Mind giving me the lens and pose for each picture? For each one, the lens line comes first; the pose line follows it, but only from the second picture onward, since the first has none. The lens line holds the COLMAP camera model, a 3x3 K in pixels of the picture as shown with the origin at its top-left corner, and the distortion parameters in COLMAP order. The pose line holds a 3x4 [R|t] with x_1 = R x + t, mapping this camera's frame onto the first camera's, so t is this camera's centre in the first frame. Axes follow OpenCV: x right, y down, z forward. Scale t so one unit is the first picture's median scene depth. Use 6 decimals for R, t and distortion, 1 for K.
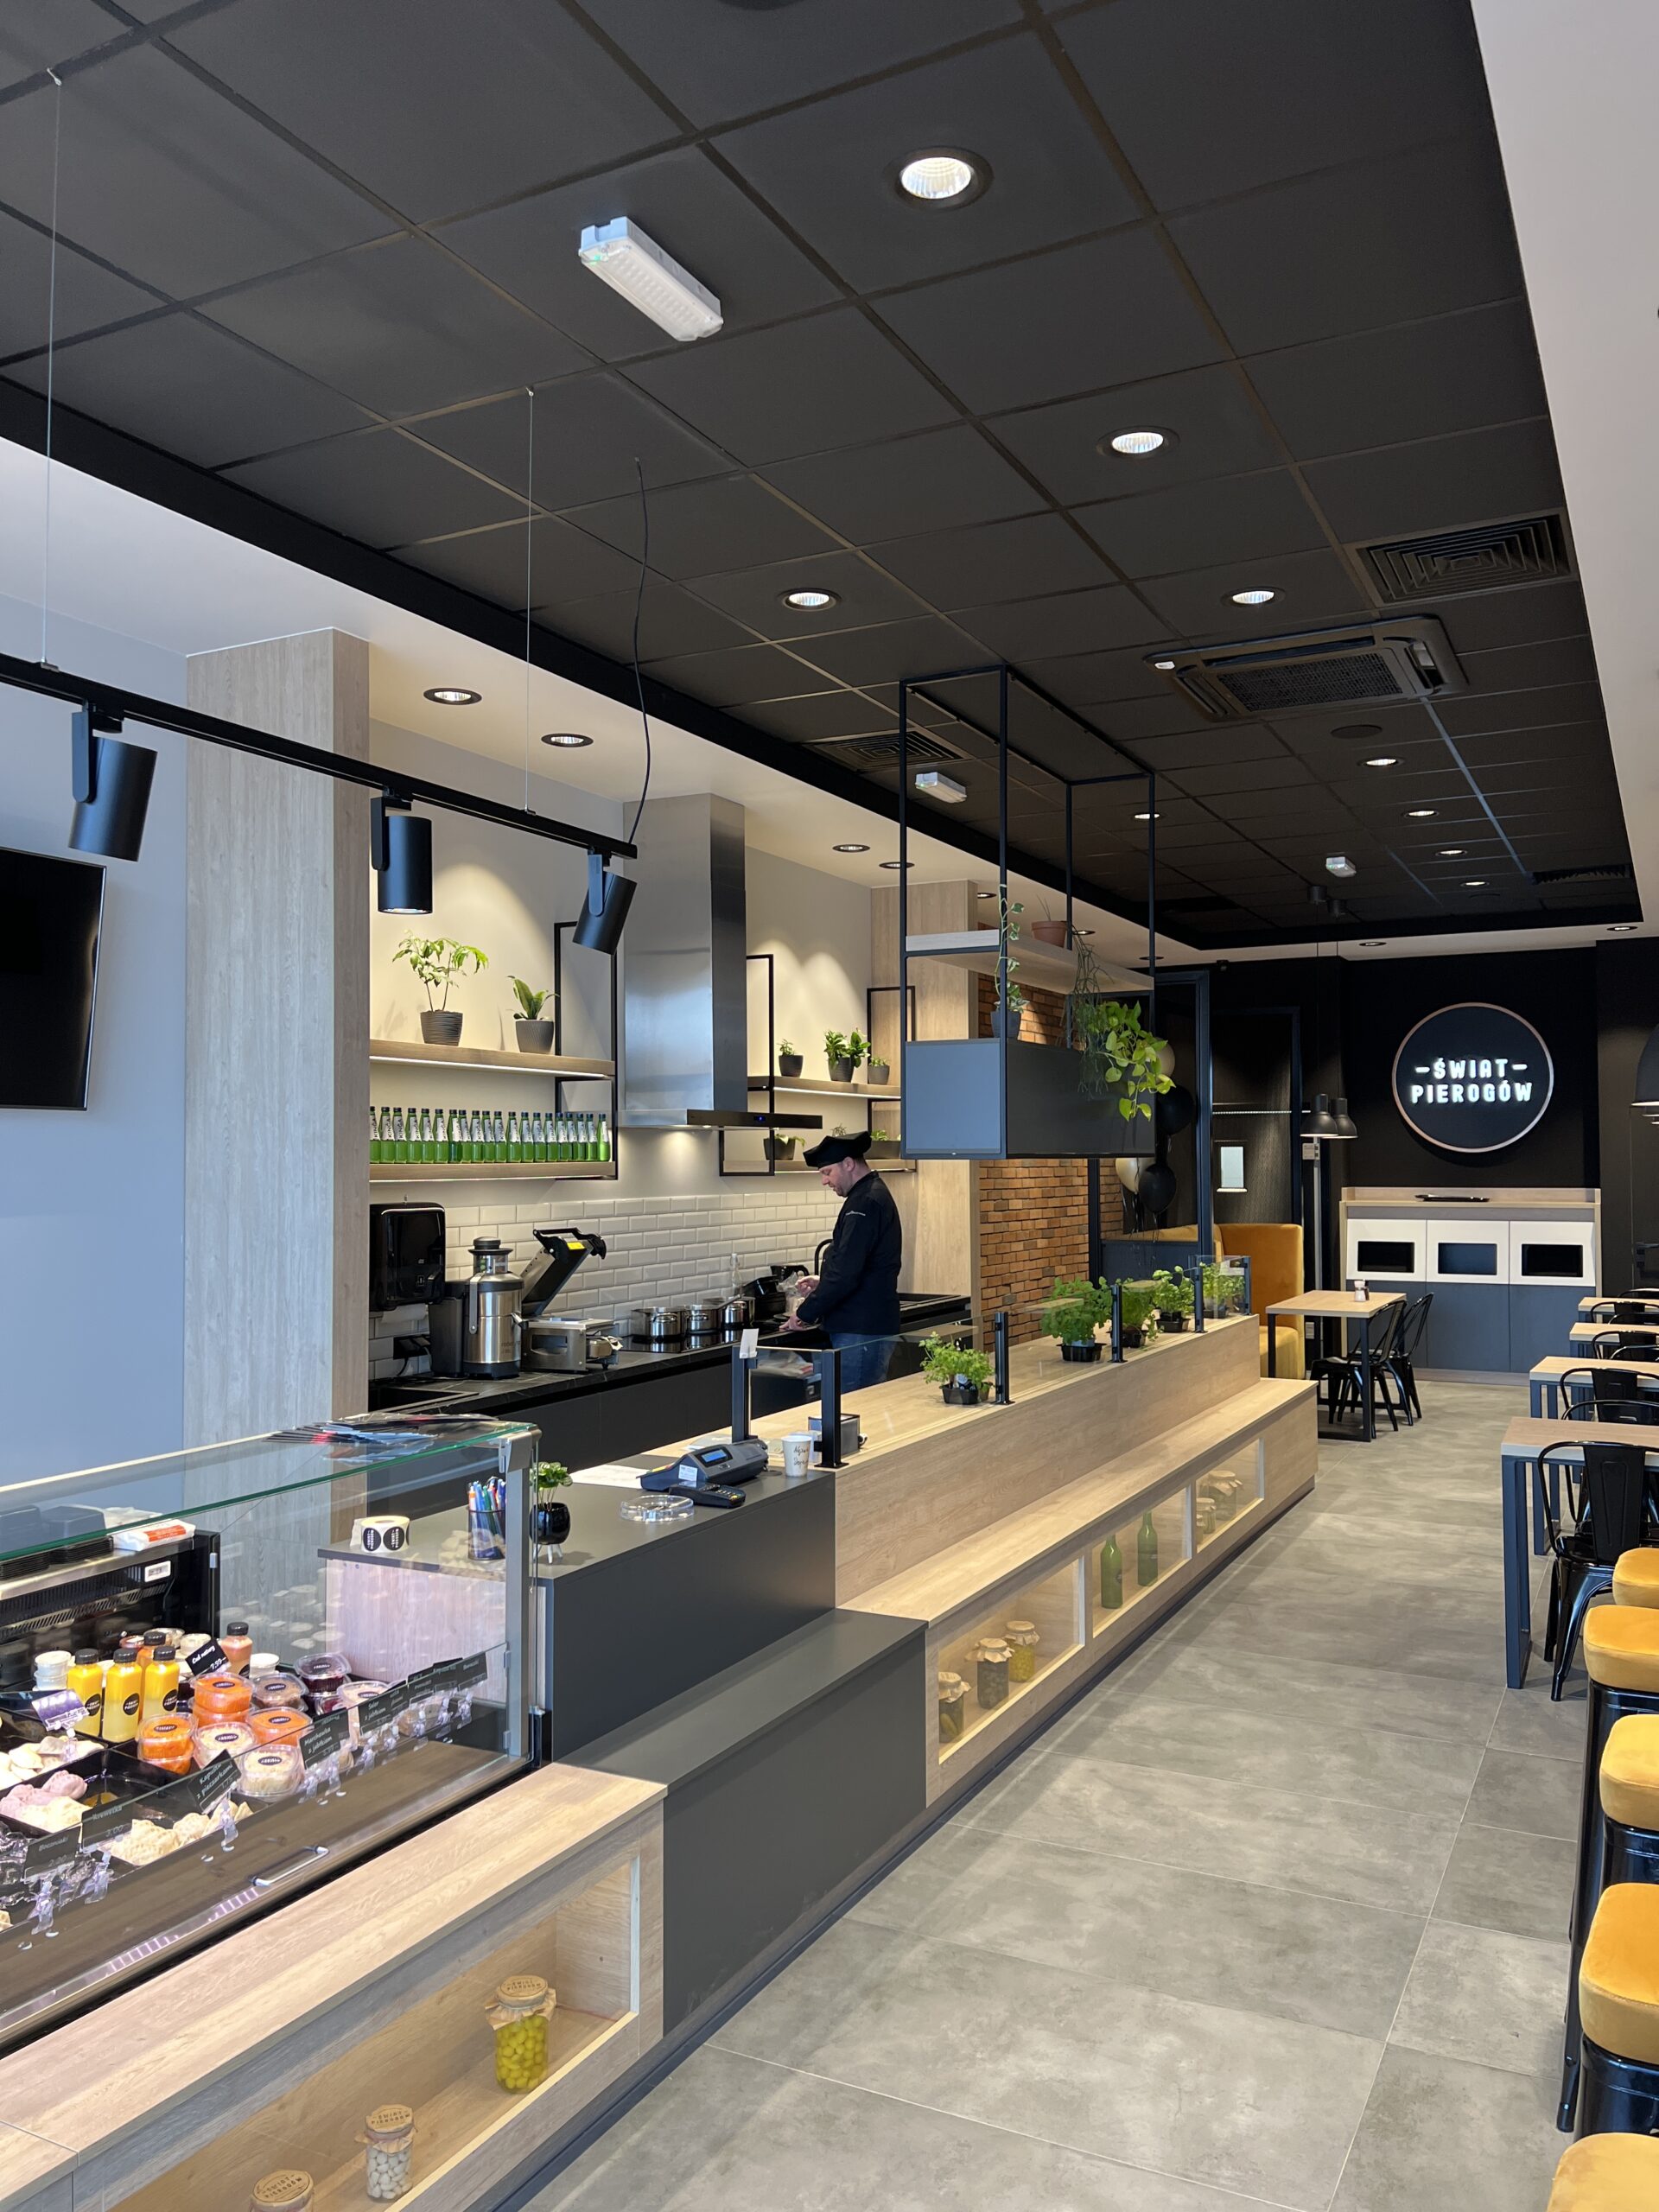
lens RADIAL K [[1658.9, 0, 842.4], [0, 1658.9, 1121.9], [0, 0, 1]] dist [0.059581, -0.065160]
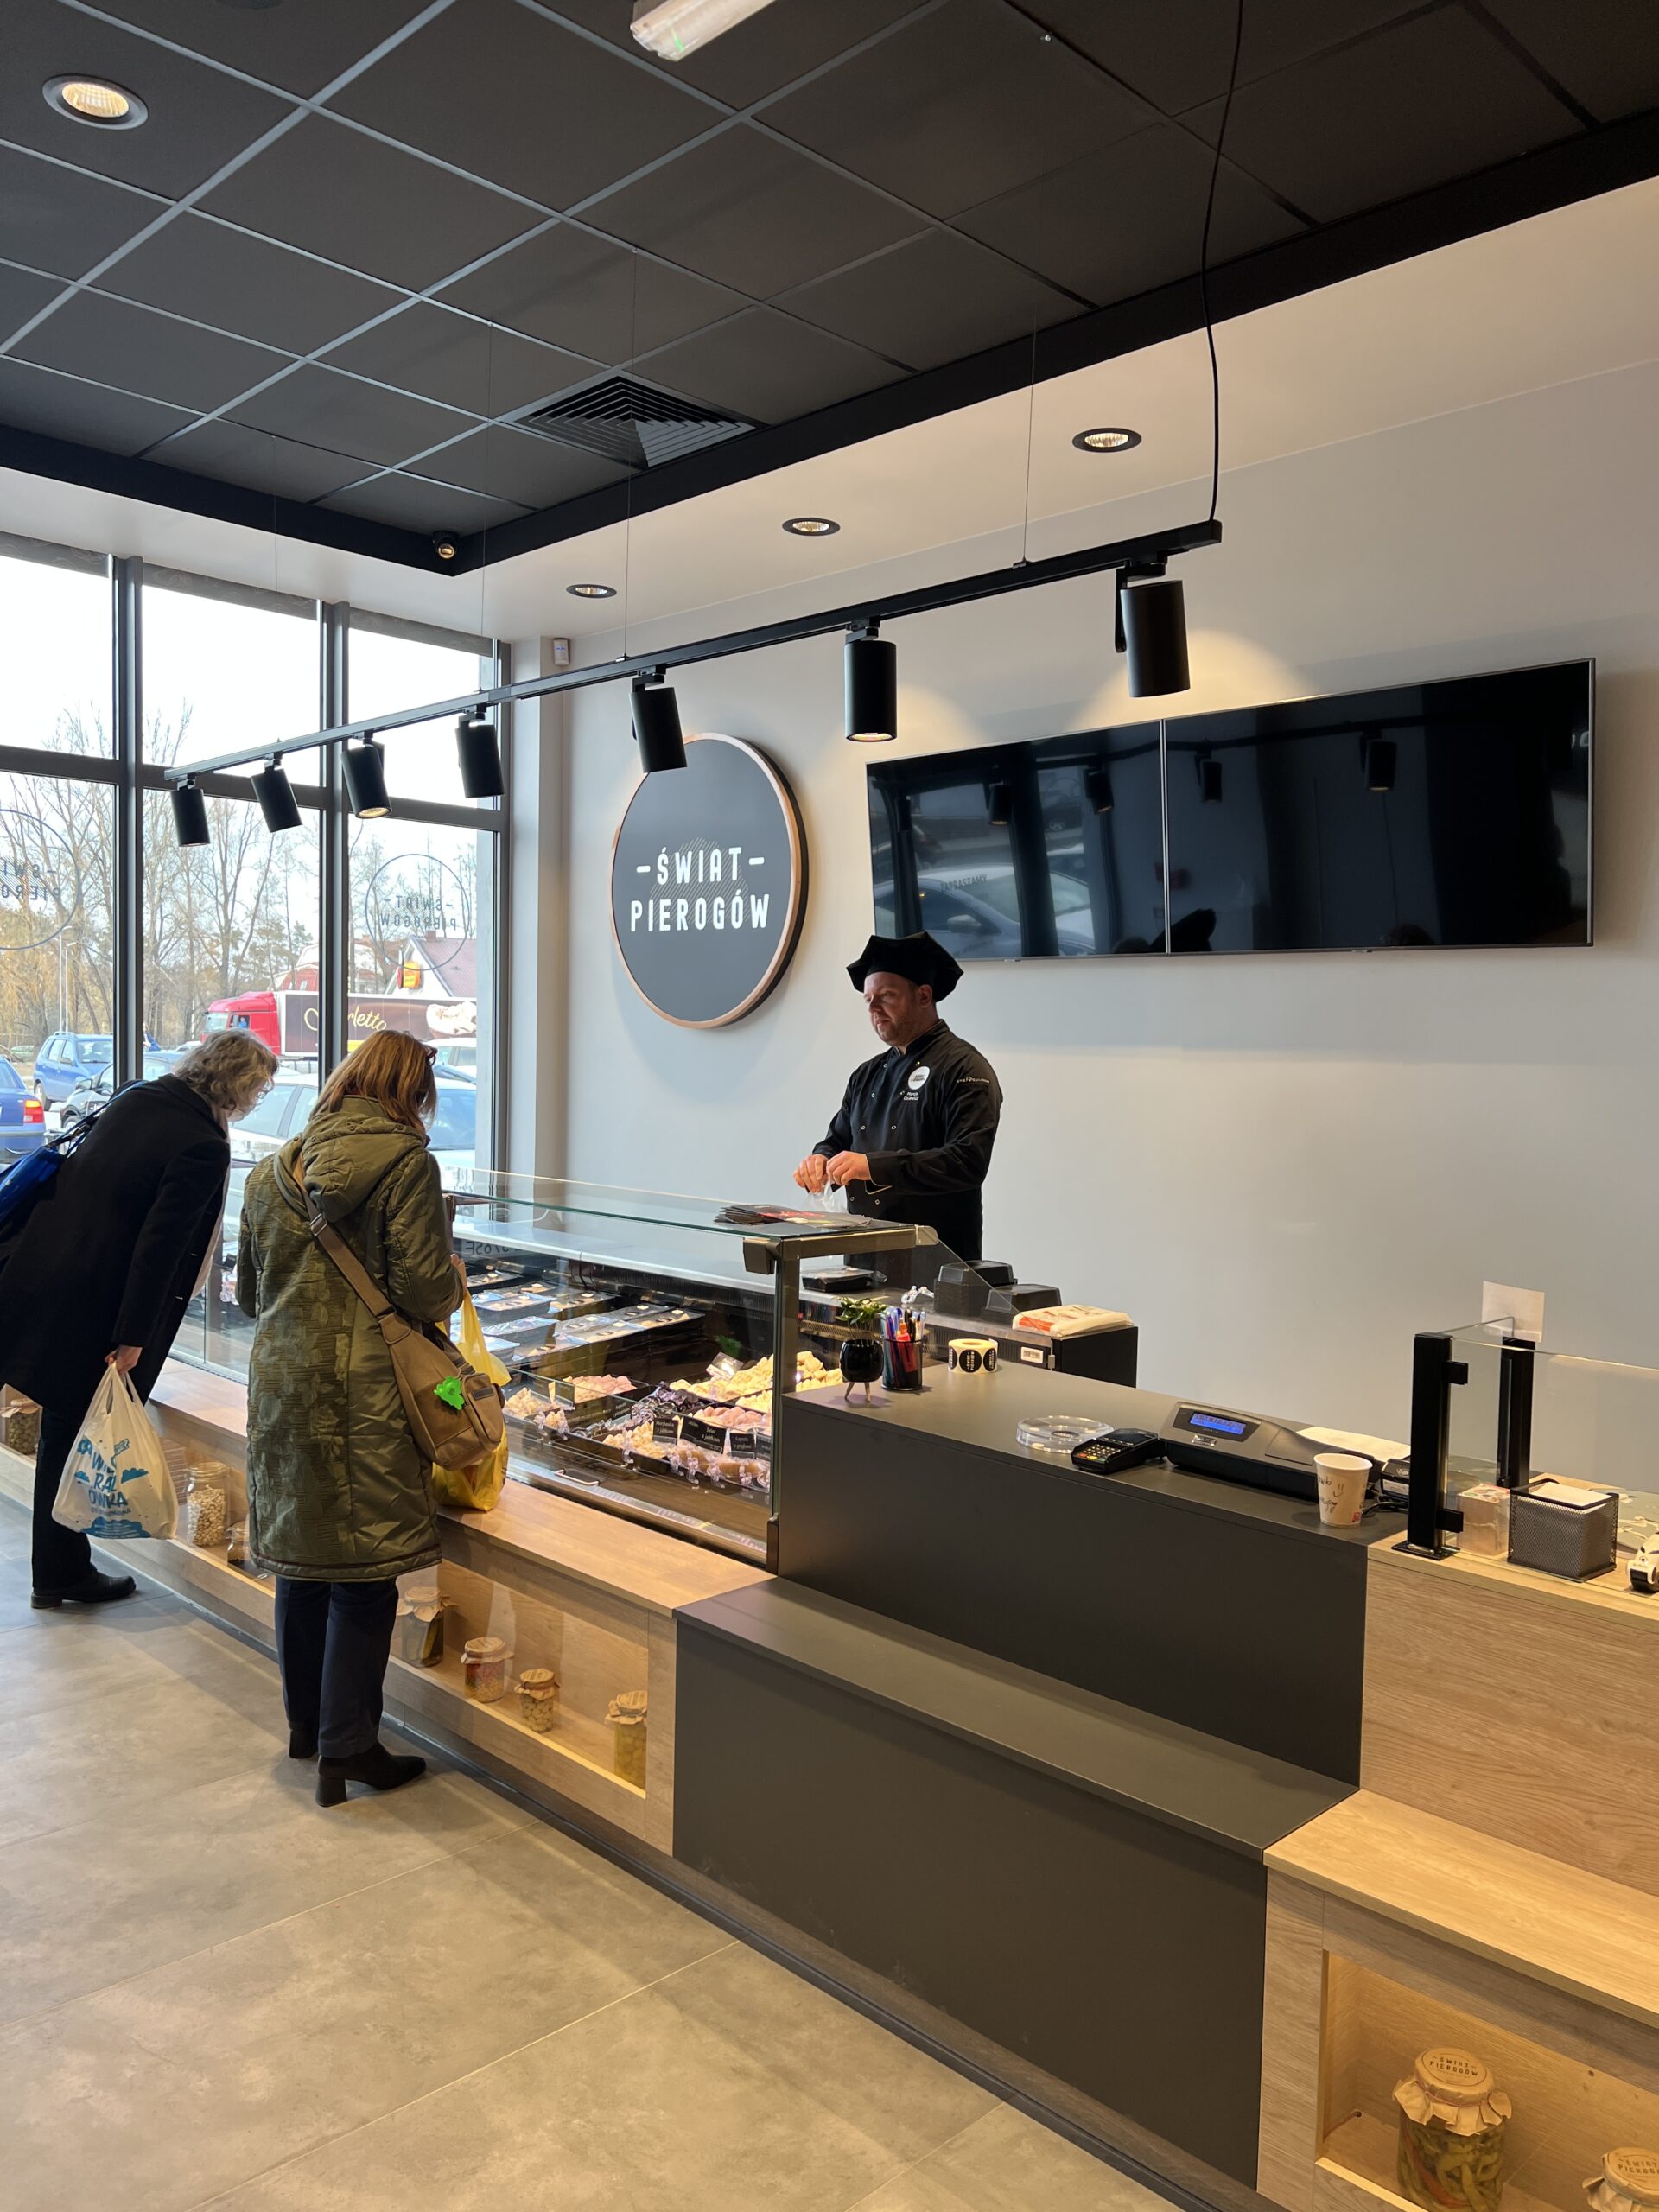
lens RADIAL K [[1658.9, 0, 842.4], [0, 1658.9, 1121.9], [0, 0, 1]] dist [0.059581, -0.065160]
pose [[-0.313412, 0.047917, -0.948408, 0.515966], [0.000064, 0.998727, 0.050438, 0.041925], [0.949617, 0.015747, -0.313016, 0.927864]]
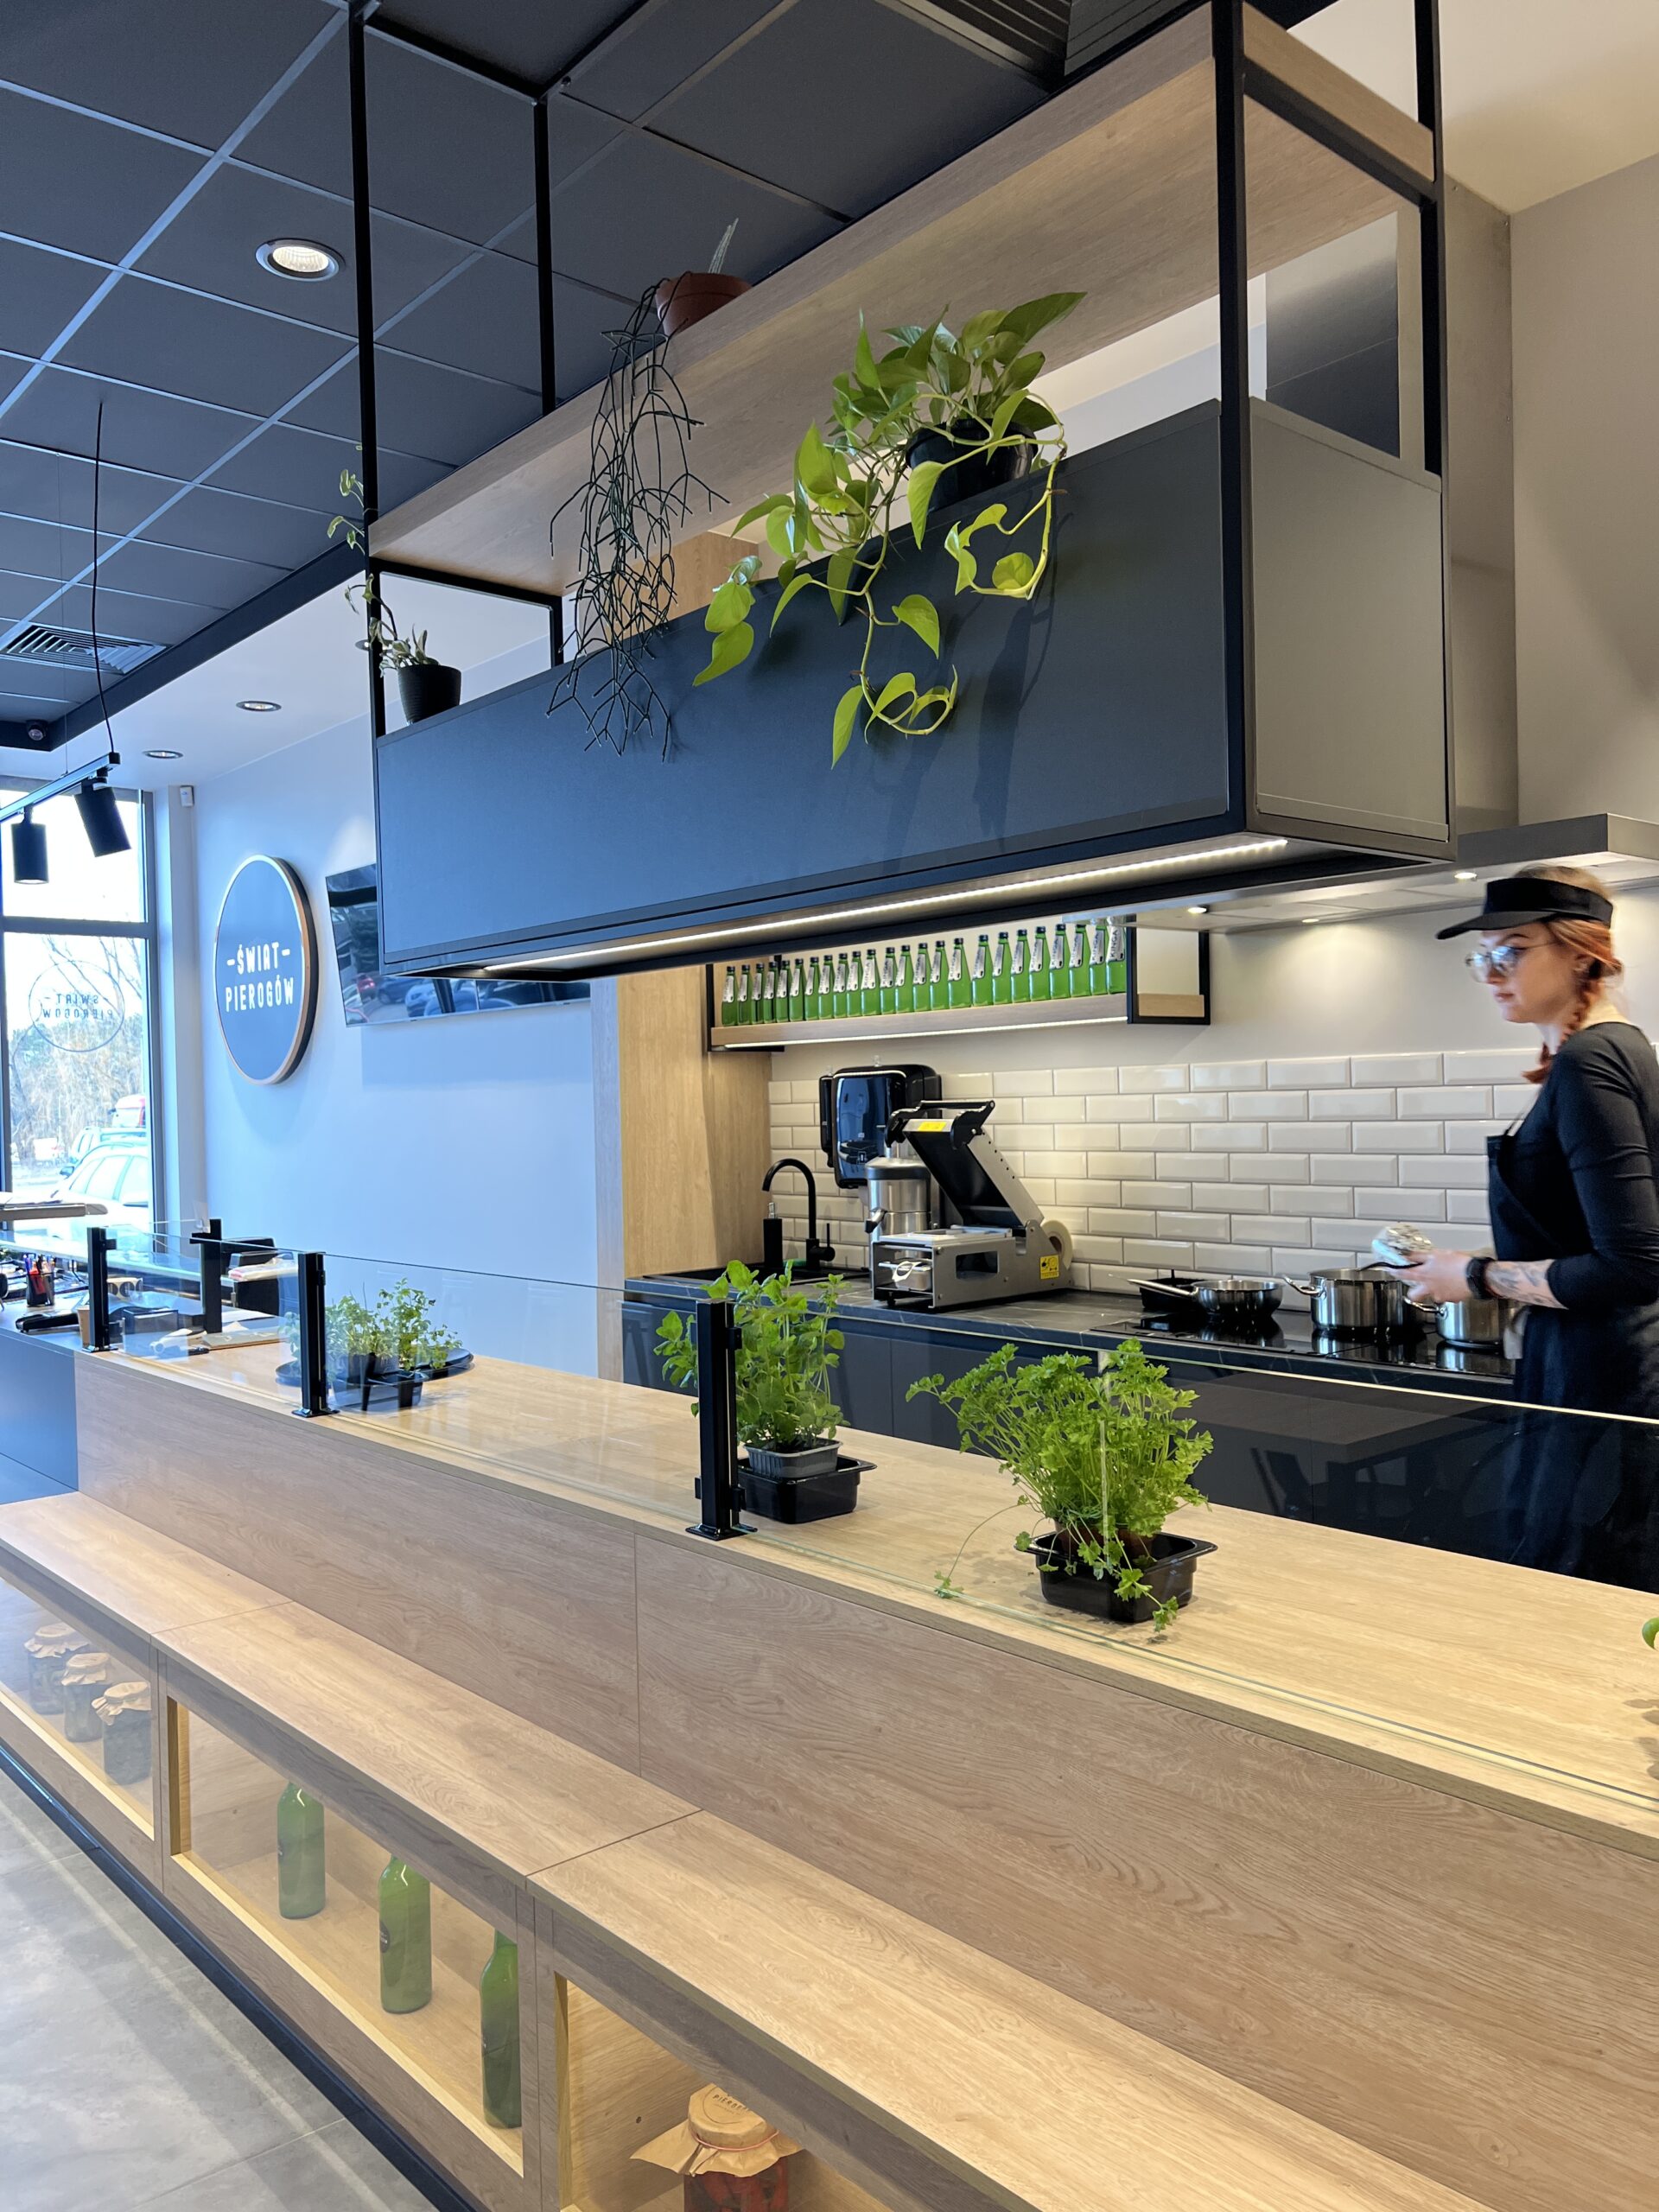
lens RADIAL K [[1658.9, 0, 842.4], [0, 1658.9, 1121.9], [0, 0, 1]] dist [0.059581, -0.065160]
pose [[-0.374760, 0.027361, -0.926718, 0.654772], [0.047226, 0.998830, 0.010392, 0.084977], [0.925918, -0.039870, -0.375614, 1.628416]]
